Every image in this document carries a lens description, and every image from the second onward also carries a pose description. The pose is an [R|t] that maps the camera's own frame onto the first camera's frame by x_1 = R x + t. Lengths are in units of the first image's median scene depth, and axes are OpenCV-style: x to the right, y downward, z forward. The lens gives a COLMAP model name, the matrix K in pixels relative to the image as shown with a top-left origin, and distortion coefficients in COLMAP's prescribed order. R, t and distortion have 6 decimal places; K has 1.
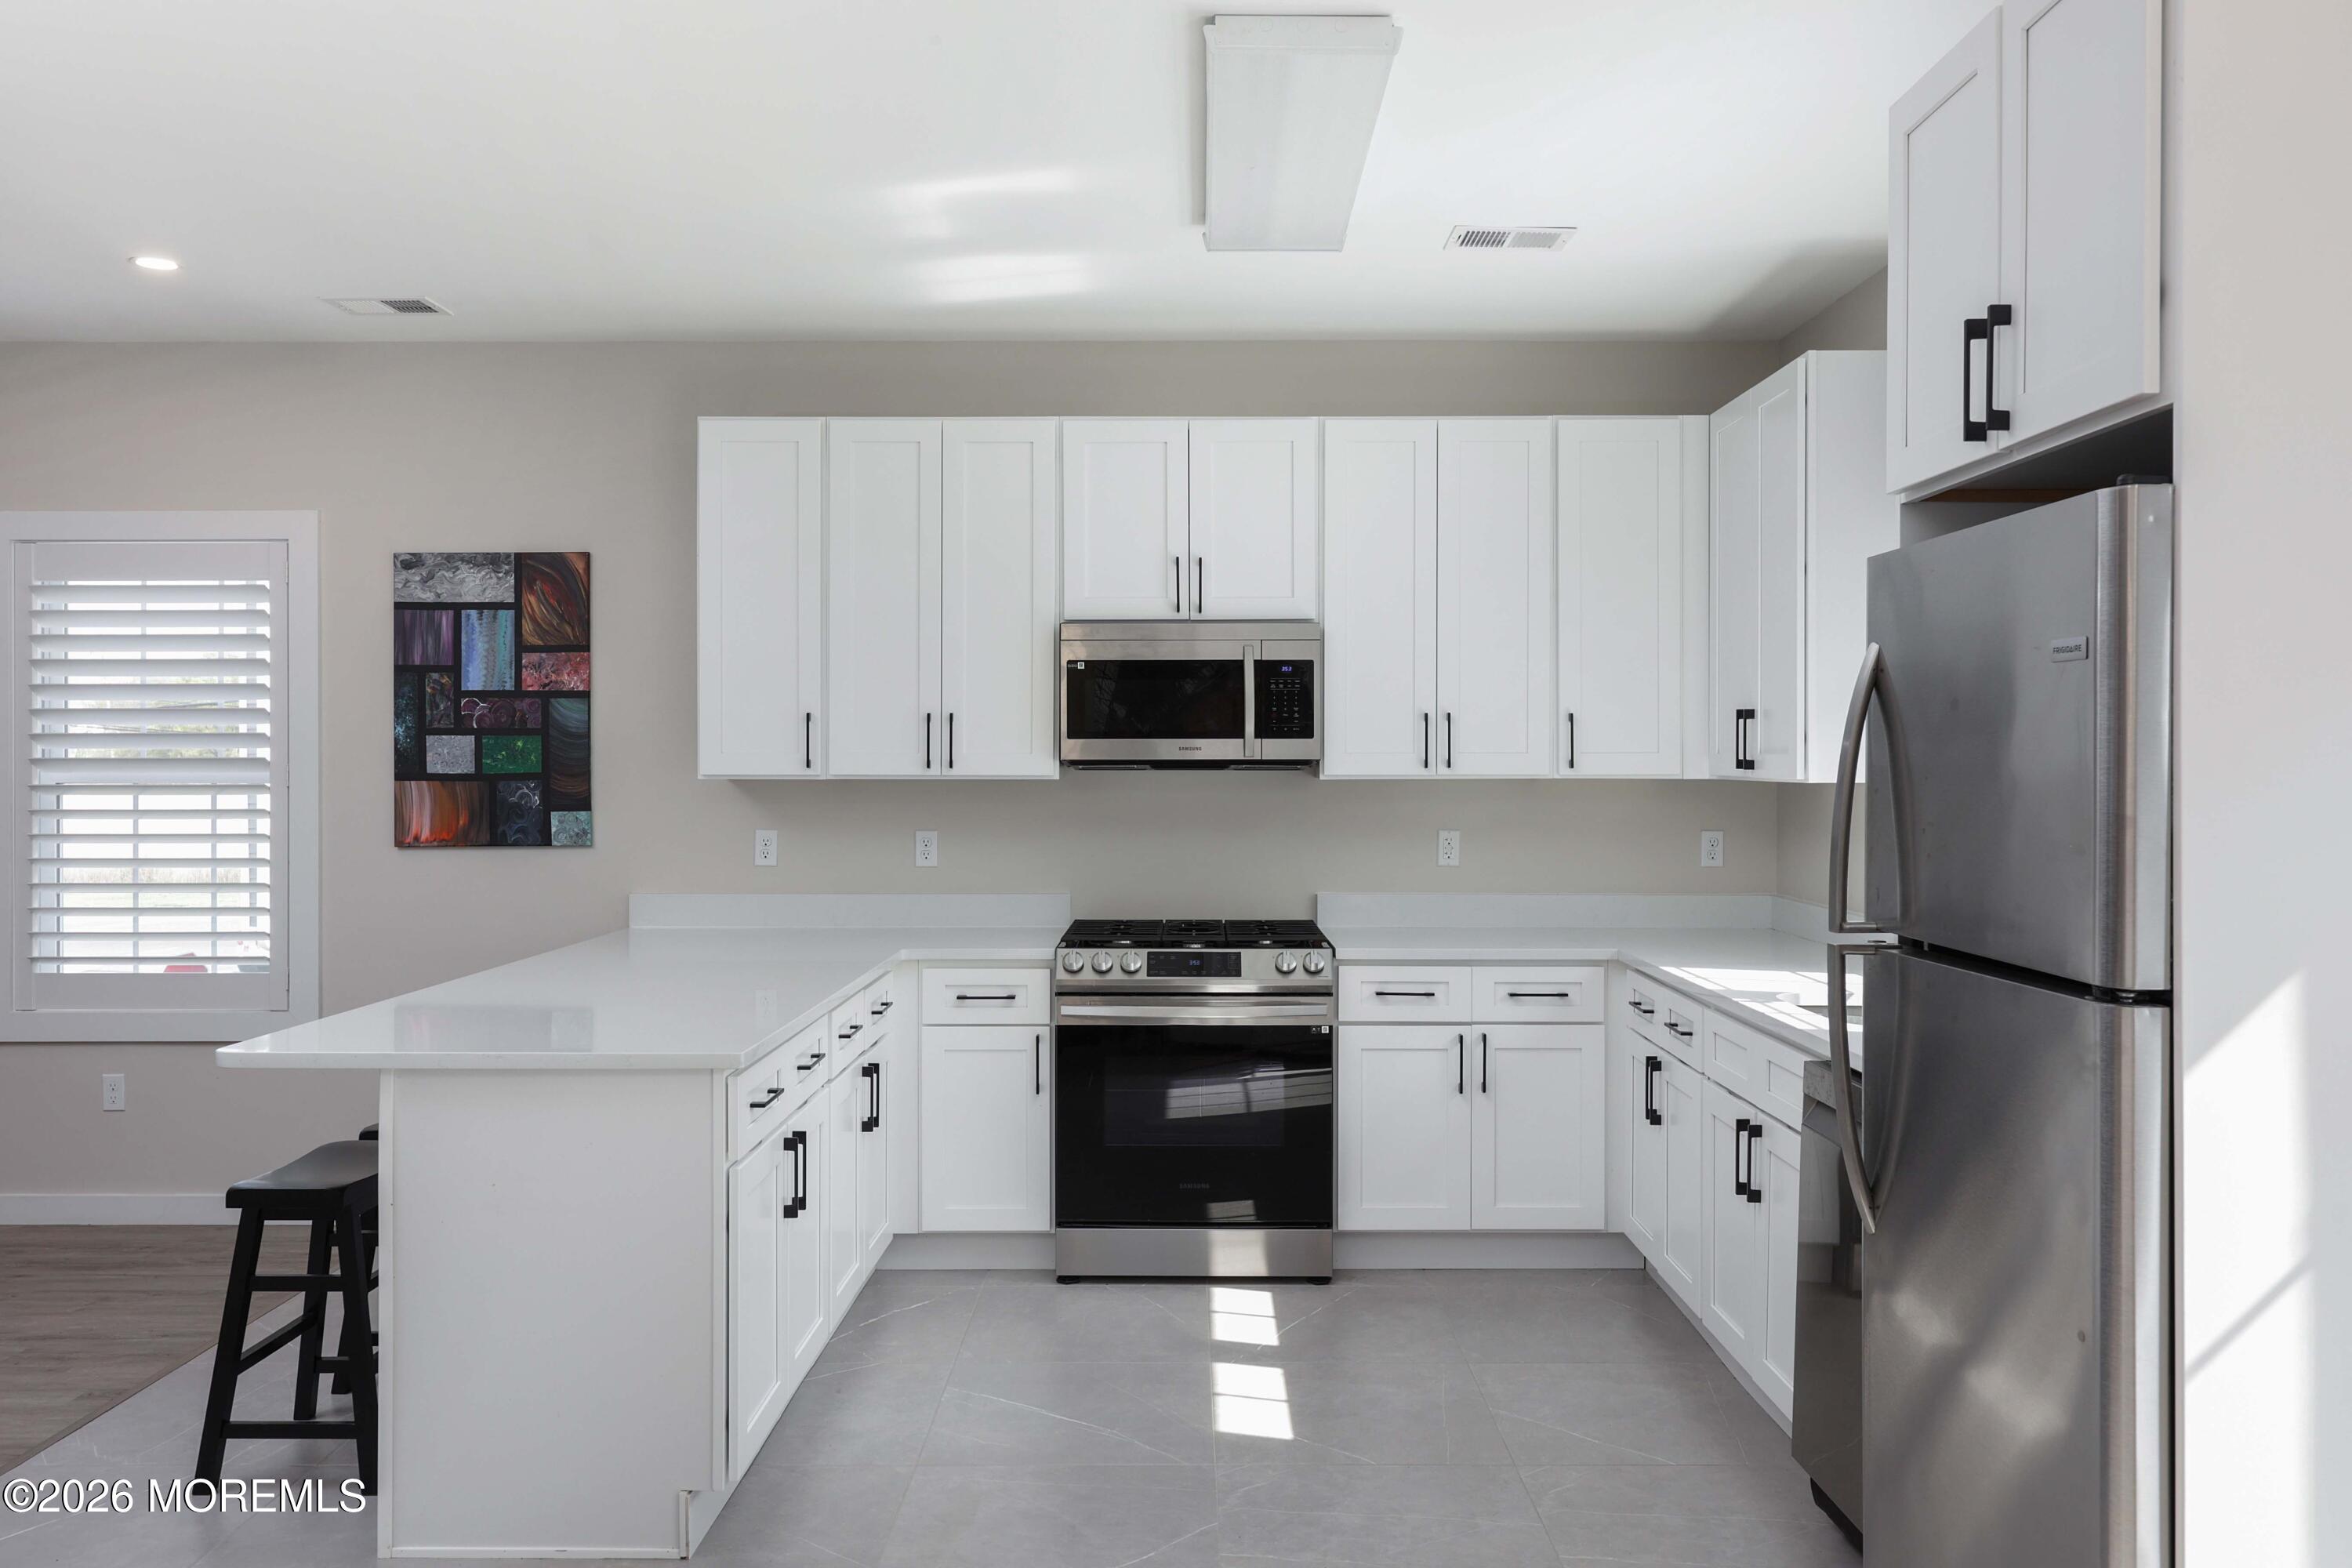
lens RADIAL K [[1803.8, 0, 1176.0], [0, 1803.8, 784.0], [0, 0, 1]] dist [-0.004431, -0.000766]
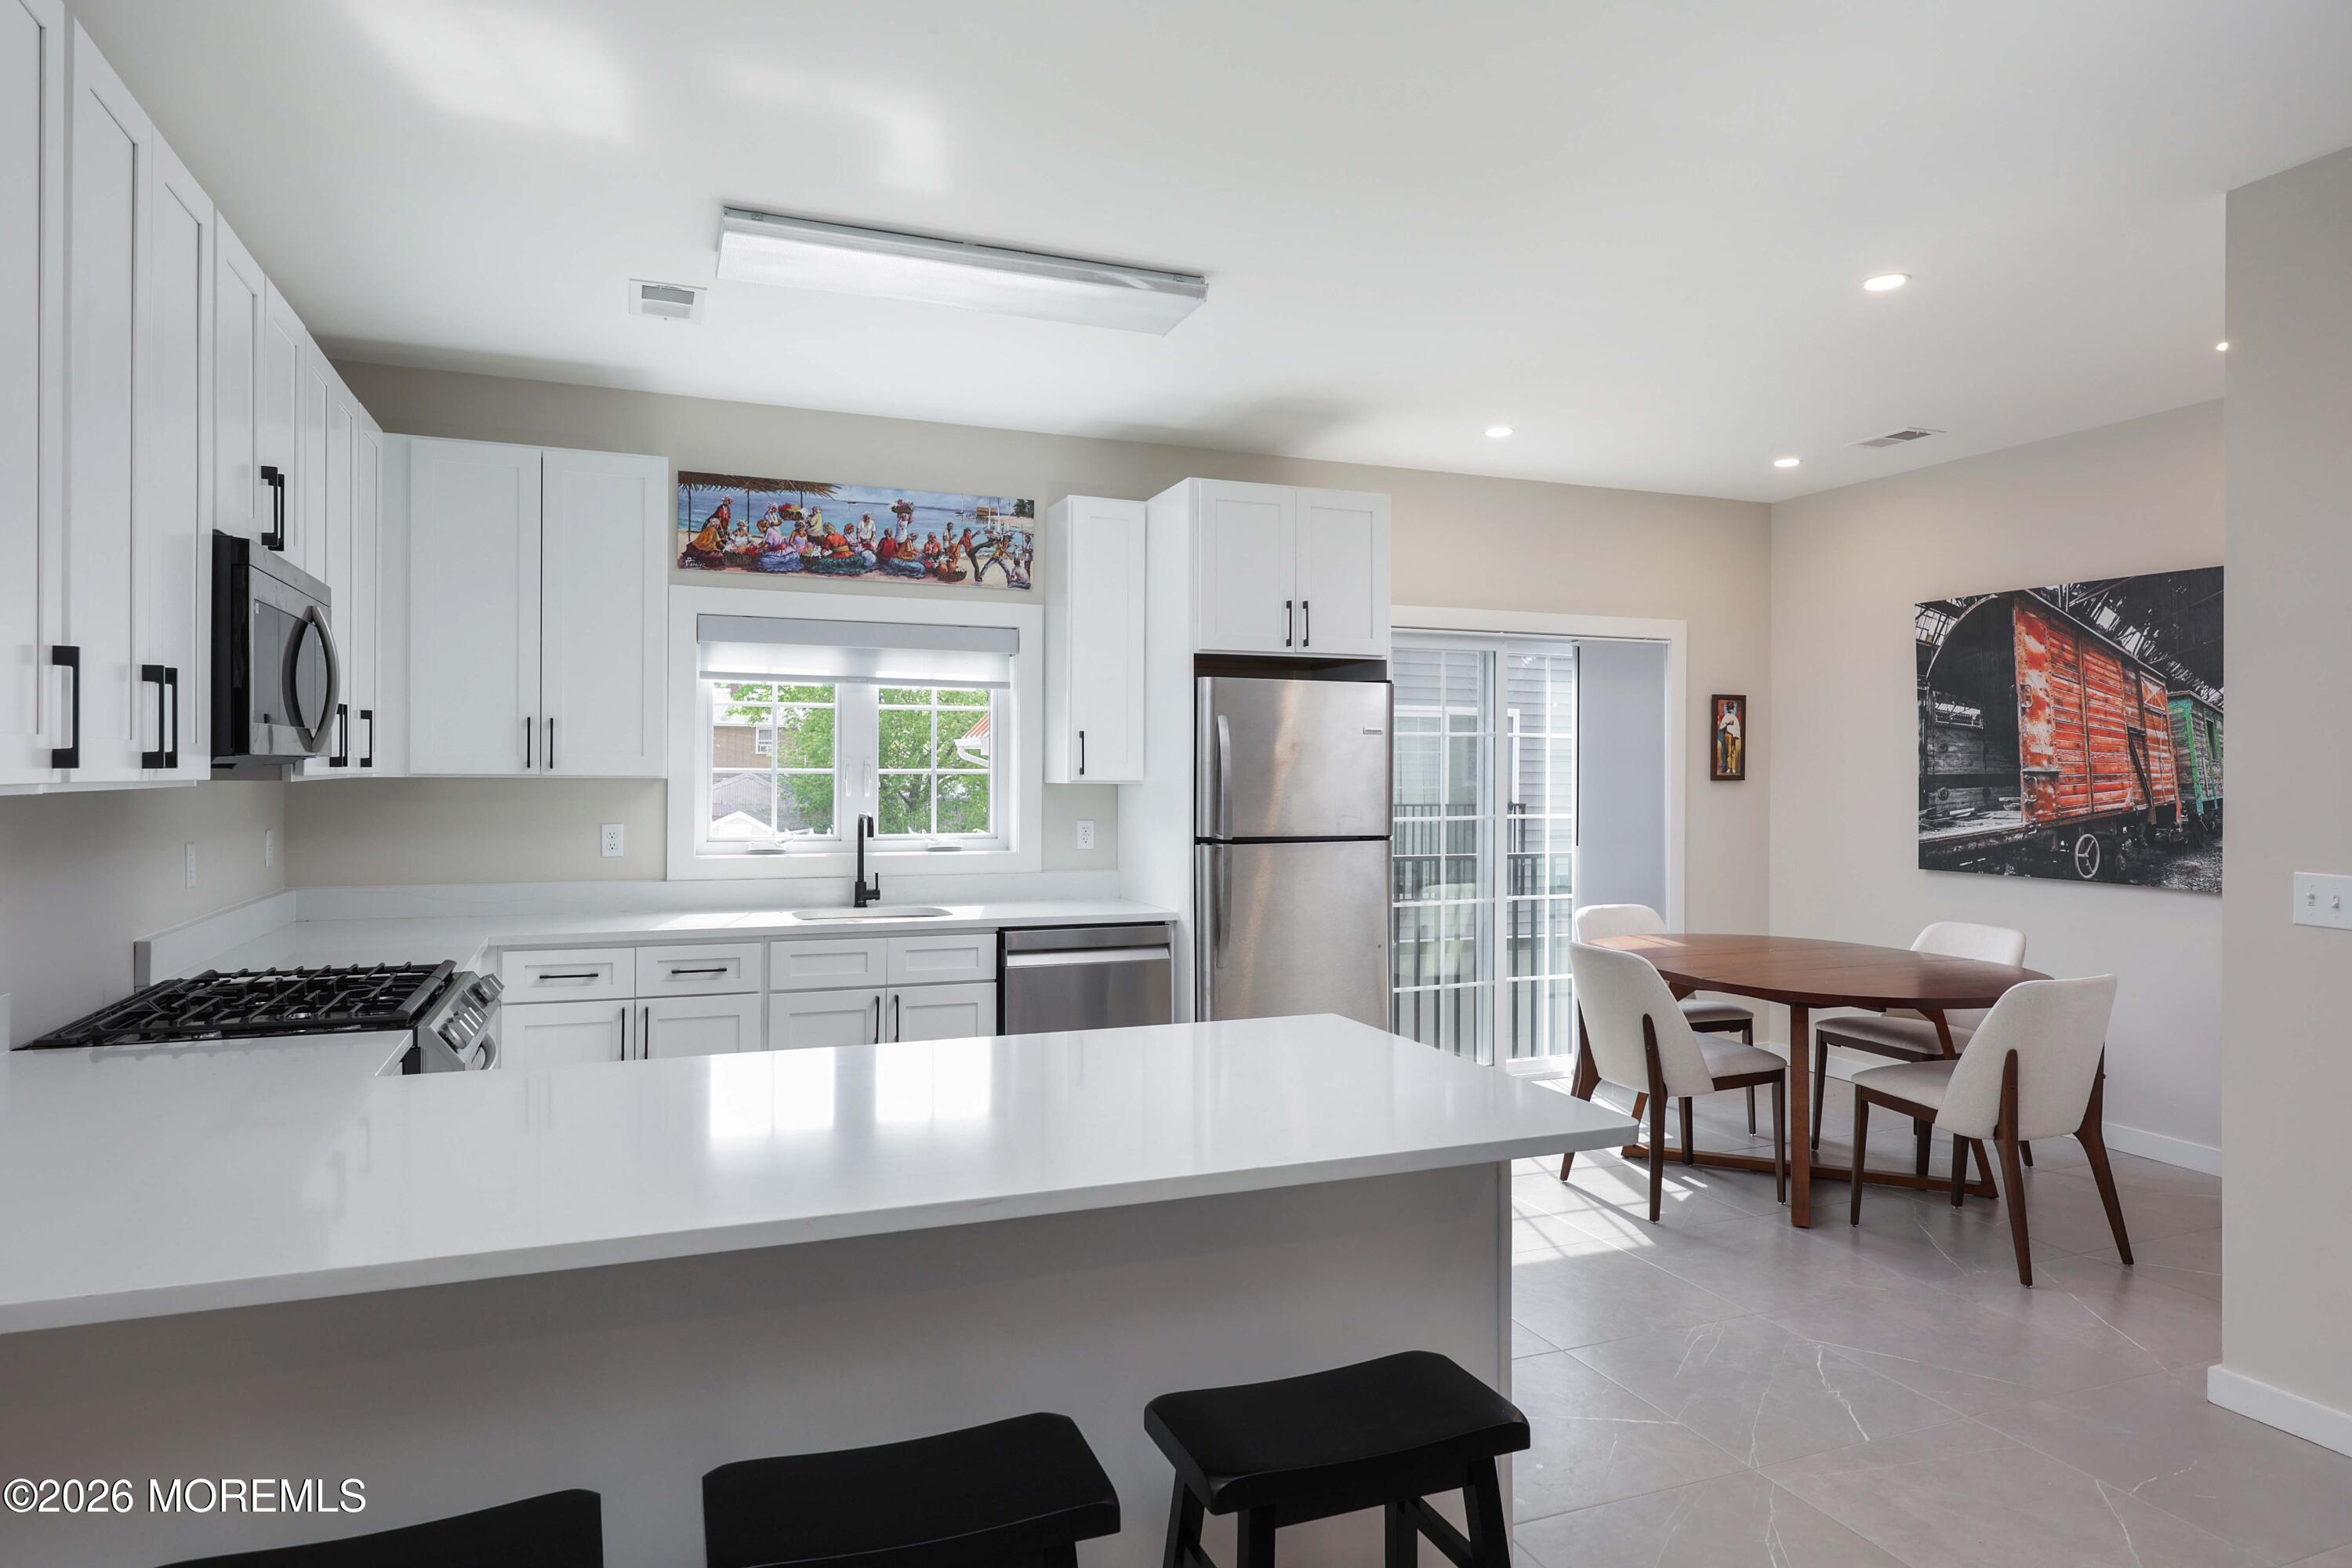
lens RADIAL K [[1365.5, 0, 1176.0], [0, 1365.5, 784.0], [0, 0, 1]] dist [-0.000082, -0.000308]
pose [[-0.374194, -0.012760, 0.927263, -0.624469], [0.003645, 0.999877, 0.015230, -0.008838], [-0.927343, 0.009079, -0.374102, 0.871692]]
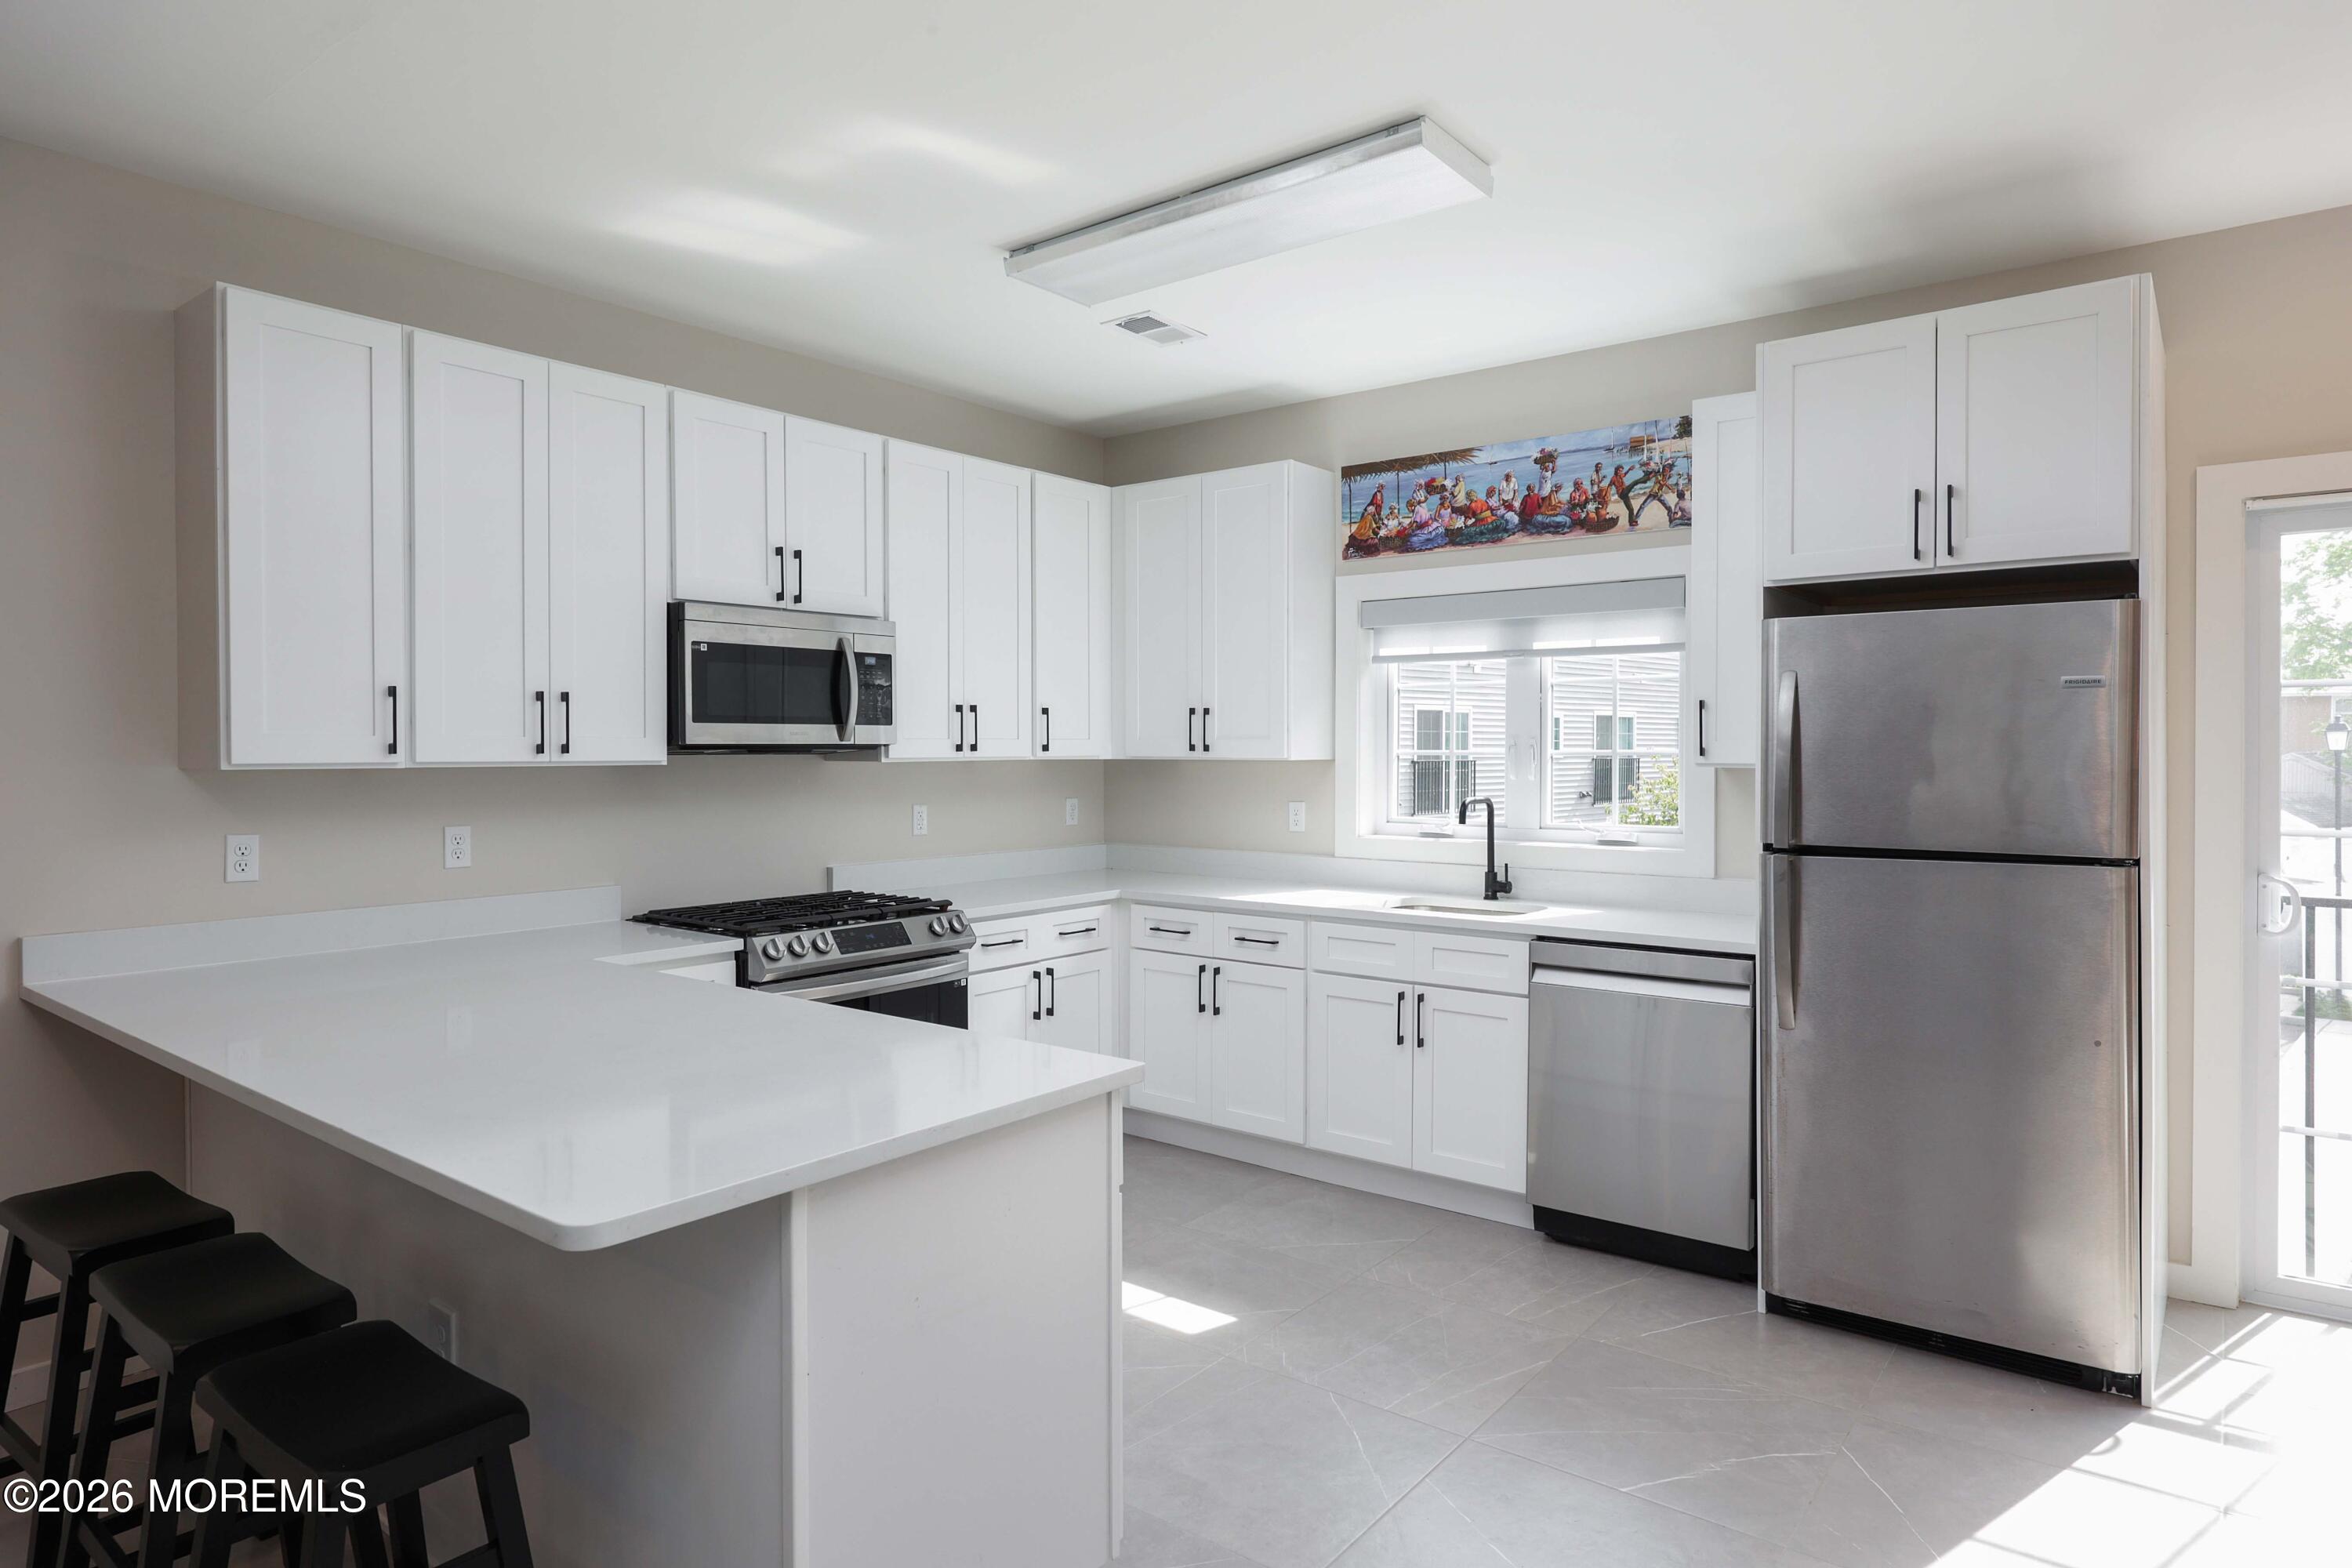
lens RADIAL K [[1334.5, 0, 1176.0], [0, 1334.5, 784.0], [0, 0, 1]] dist [-0.003093, -0.000228]
pose [[0.605201, -0.023059, 0.795739, -0.469096], [0.011625, 0.999730, 0.020129, -0.003583], [-0.795988, -0.002932, 0.605305, 0.360231]]
